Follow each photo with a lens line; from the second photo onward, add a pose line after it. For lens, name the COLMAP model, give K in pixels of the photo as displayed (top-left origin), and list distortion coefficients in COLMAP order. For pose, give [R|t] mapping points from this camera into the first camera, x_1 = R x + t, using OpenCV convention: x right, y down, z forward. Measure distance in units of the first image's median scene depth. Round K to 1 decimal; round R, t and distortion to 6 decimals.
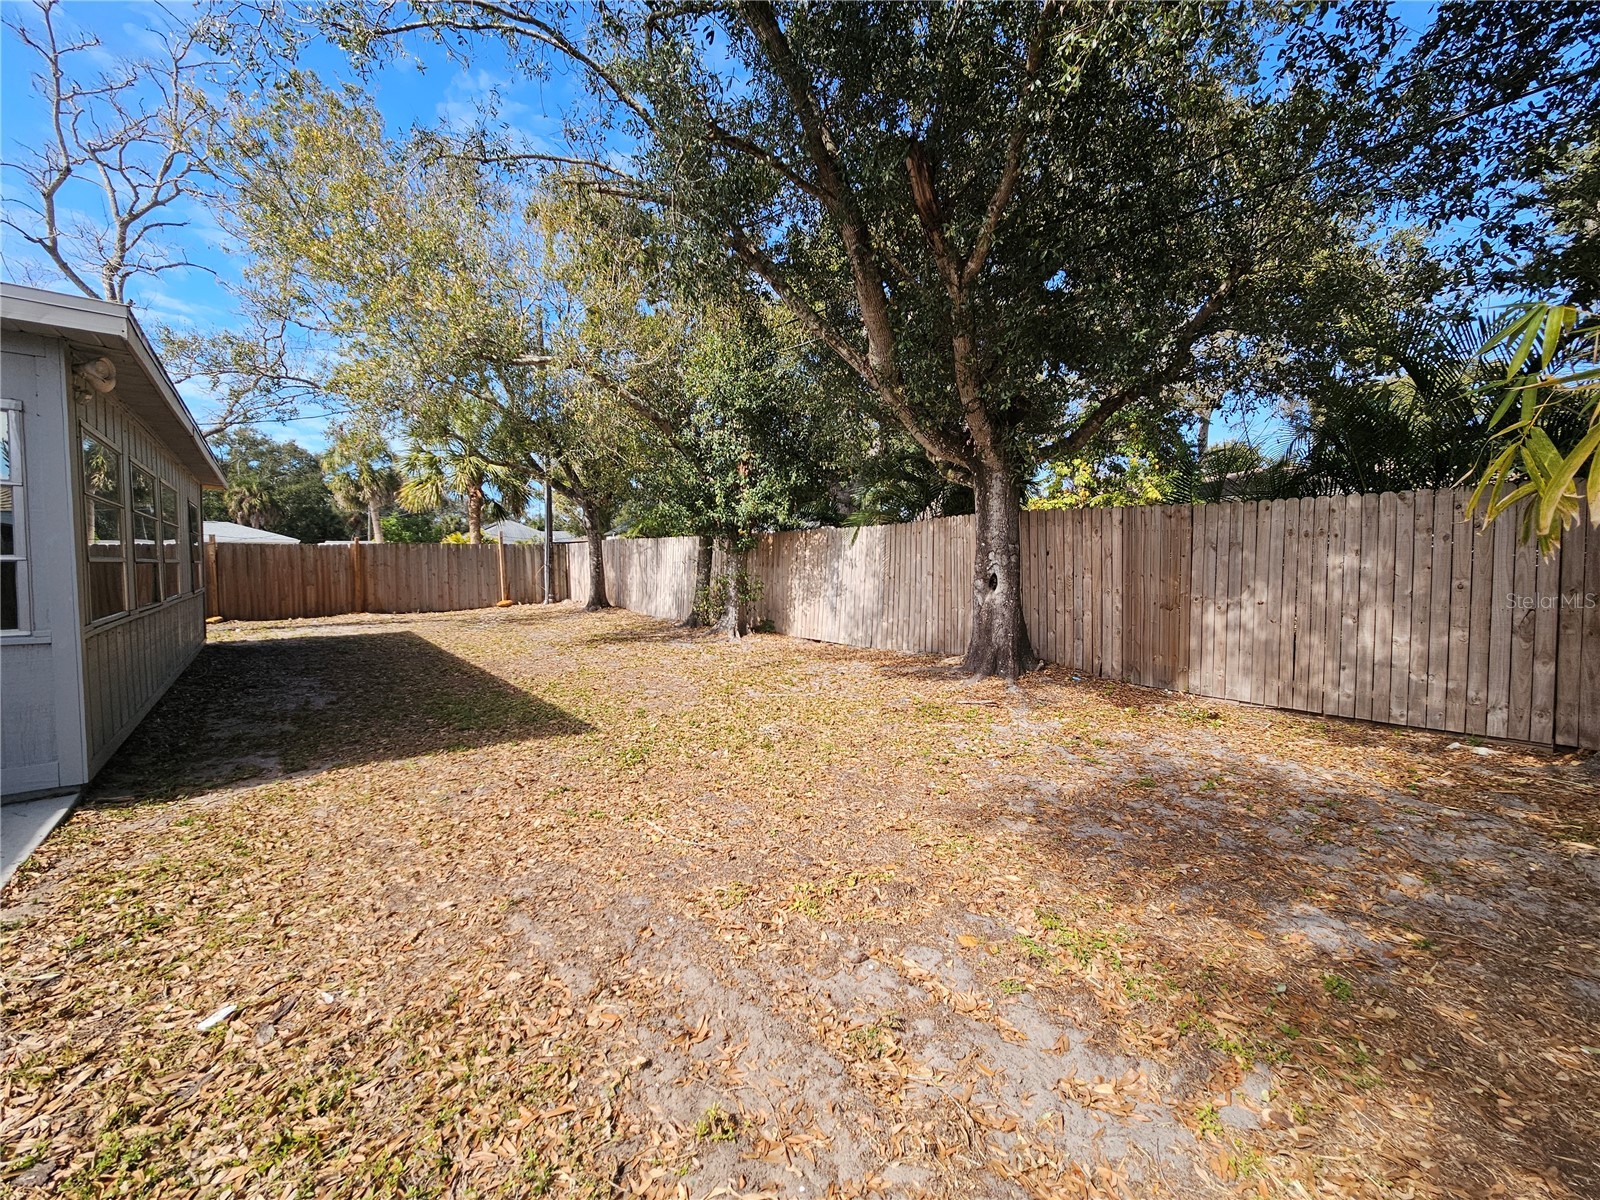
lens RADIAL K [[655.7, 0, 798.9], [0, 655.7, 586.0], [0, 0, 1]] dist [-0.003881, 0.000834]
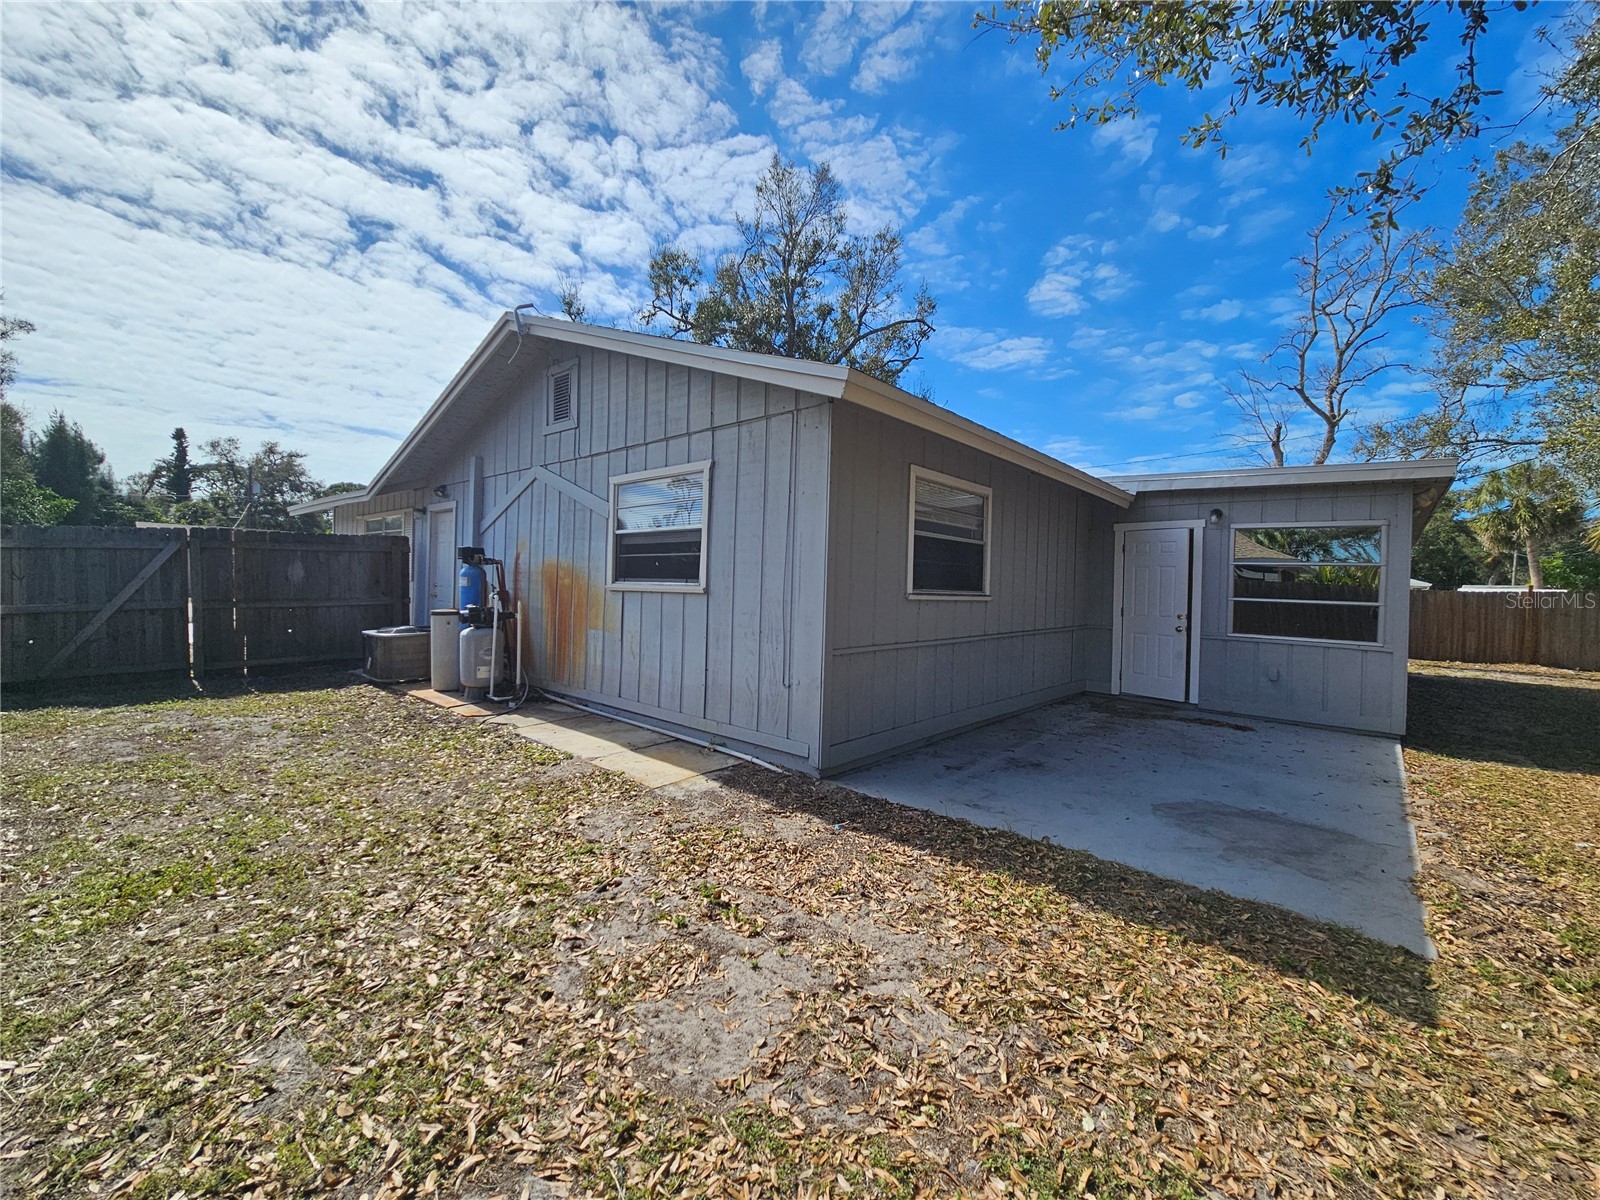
lens RADIAL K [[655.7, 0, 804.8], [0, 655.7, 590.6], [0, 0, 1]] dist [-0.003881, 0.000834]
pose [[0.176066, 0.012708, -0.984296, 0.103351], [-0.068847, 0.997627, 0.000565, 0.009946], [0.981968, 0.067666, 0.176523, -0.284684]]
